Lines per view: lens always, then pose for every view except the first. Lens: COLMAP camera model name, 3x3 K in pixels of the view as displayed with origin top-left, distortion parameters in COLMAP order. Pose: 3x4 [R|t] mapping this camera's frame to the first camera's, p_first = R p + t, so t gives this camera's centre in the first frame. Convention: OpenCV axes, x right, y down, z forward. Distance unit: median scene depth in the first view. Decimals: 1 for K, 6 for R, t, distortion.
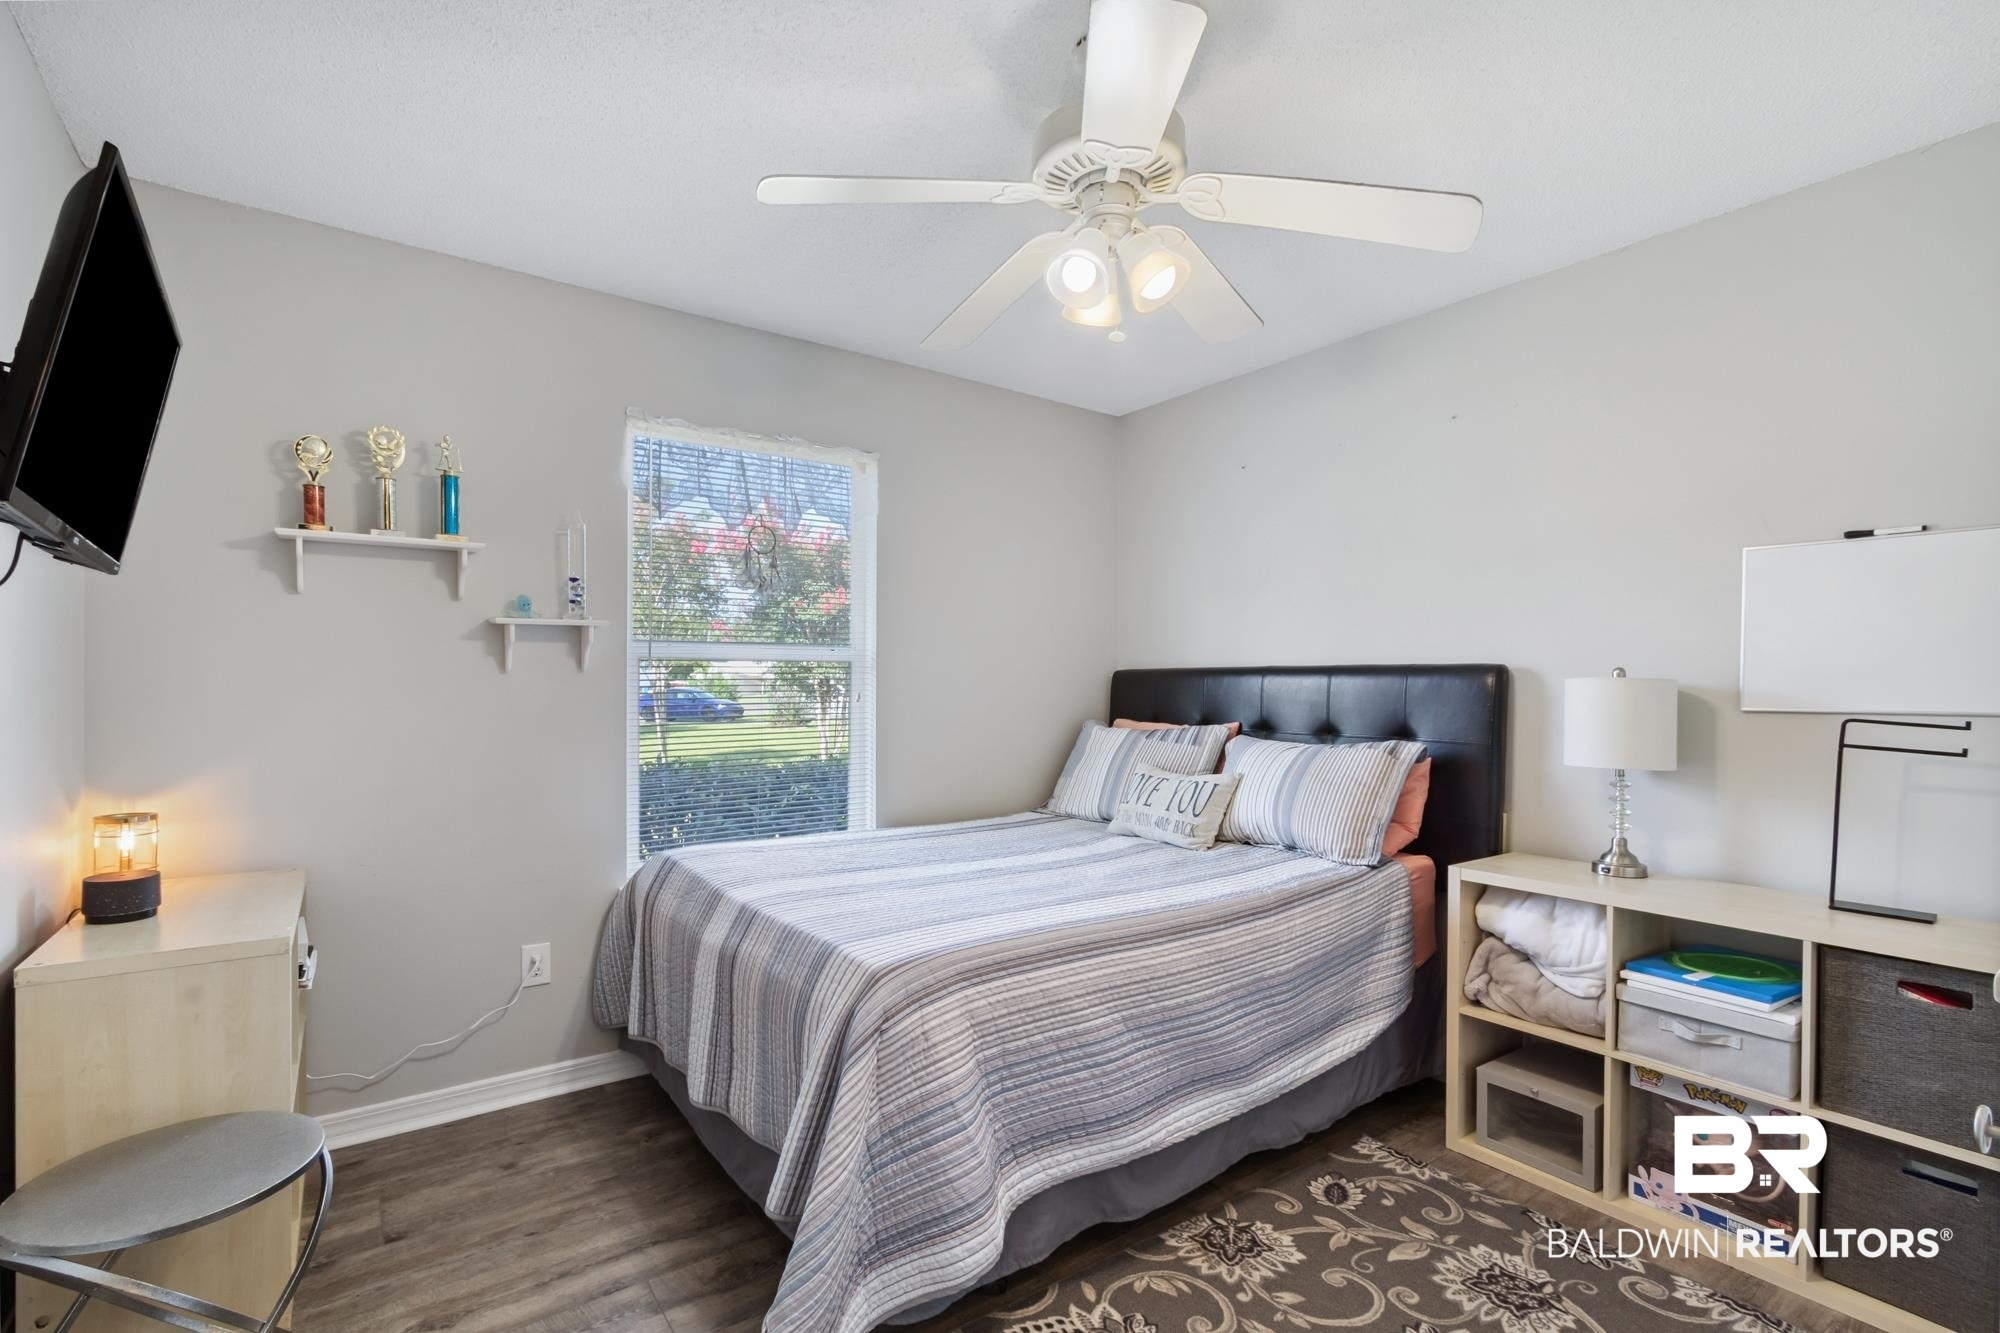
lens RADIAL K [[926.8, 0, 987.7], [0, 926.8, 691.8], [0, 0, 1]] dist [0.003535, 0.000401]
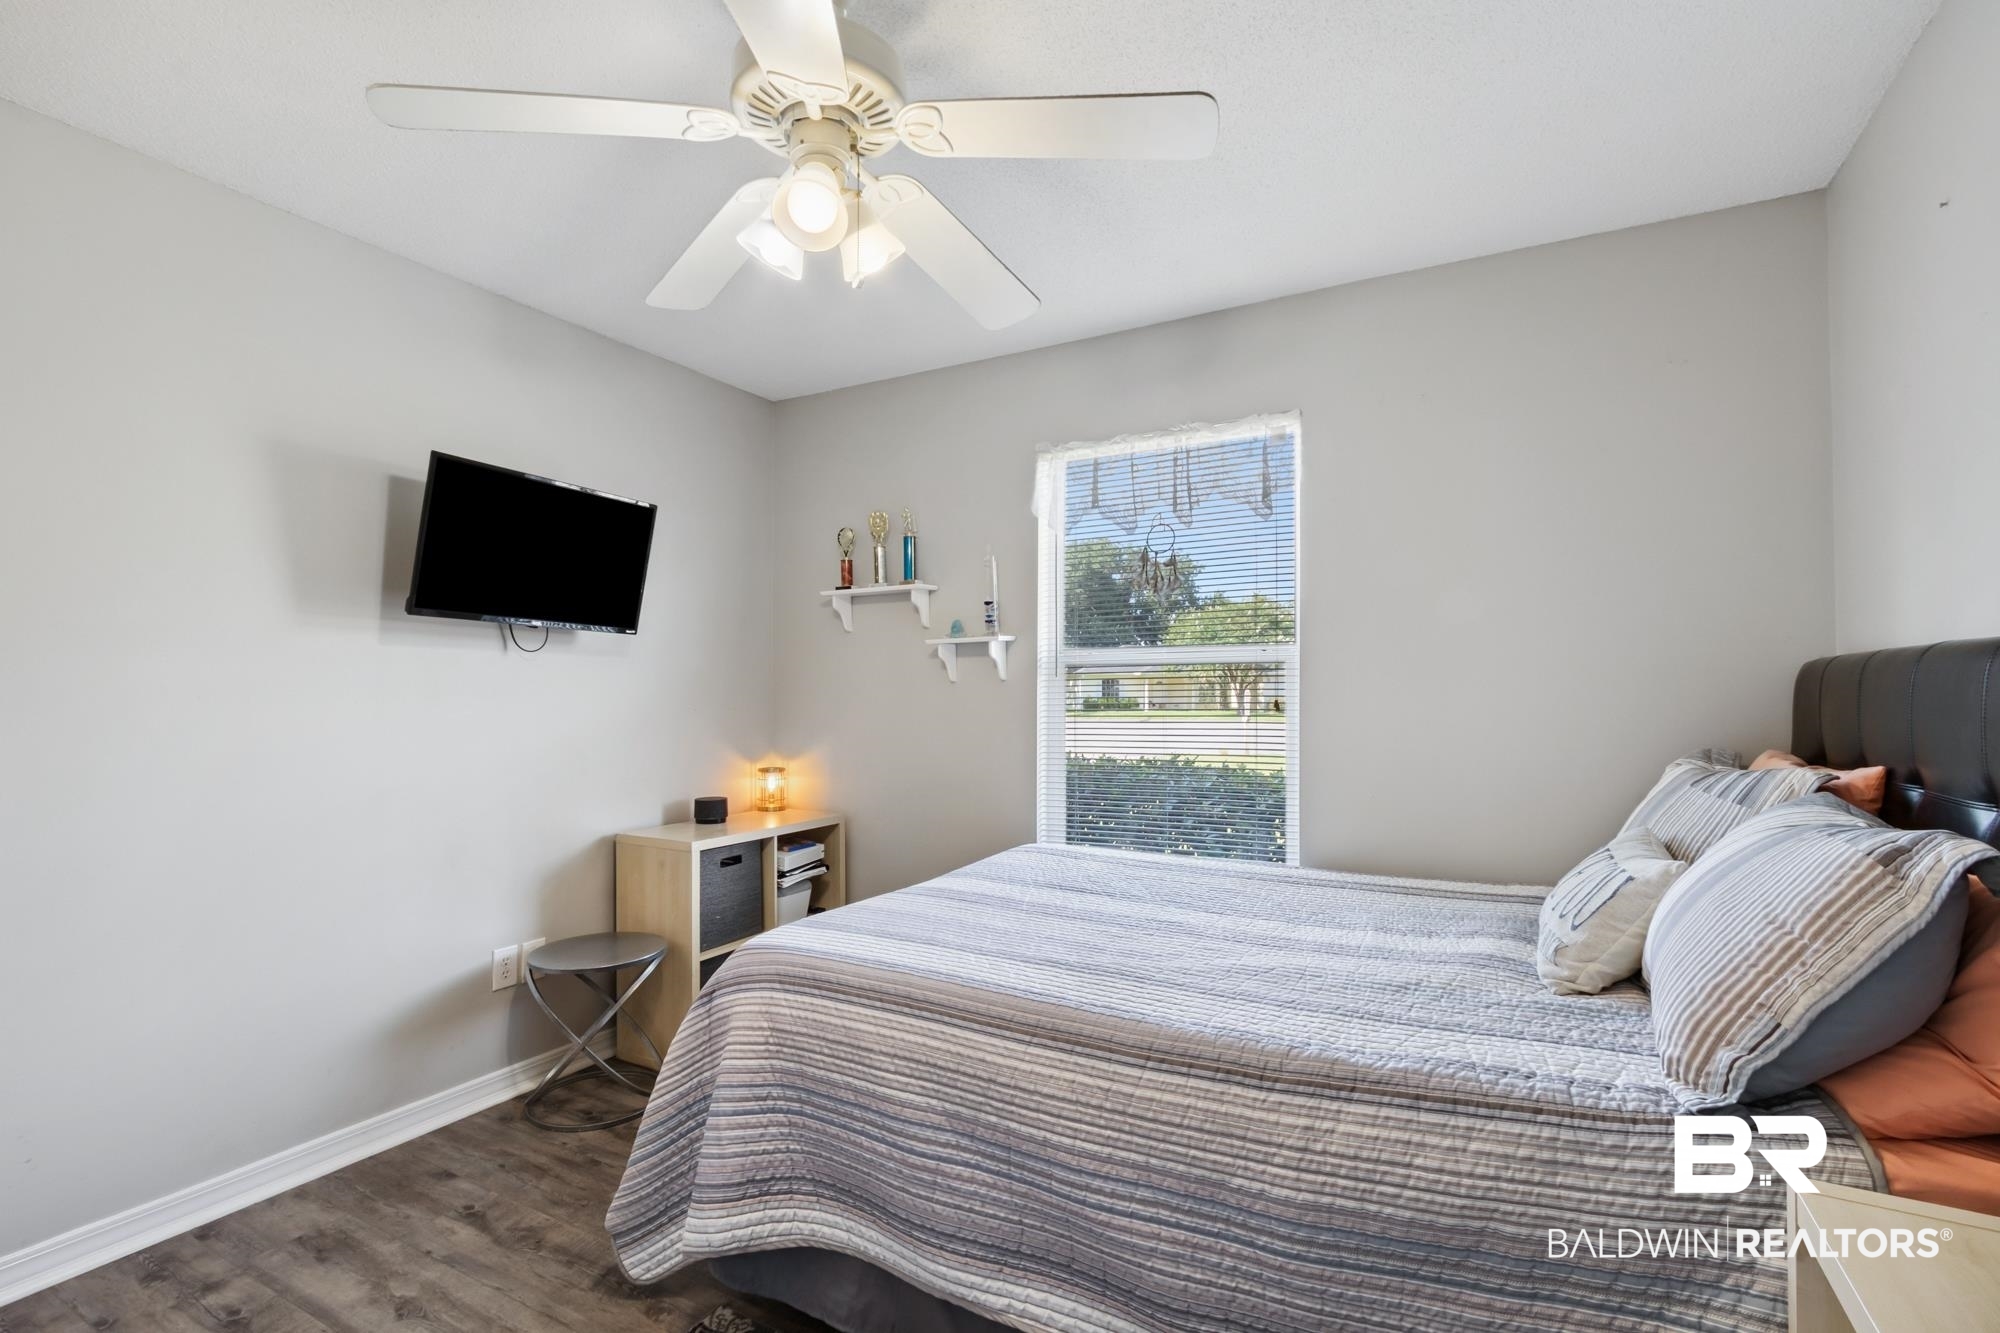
lens RADIAL K [[926.8, 0, 987.7], [0, 926.8, 691.8], [0, 0, 1]] dist [0.003535, 0.000401]
pose [[0.412029, -0.006441, -0.911148, 0.851518], [-0.006276, 0.999931, -0.009906, 0.005667], [0.911149, 0.009800, 0.411960, 0.687008]]
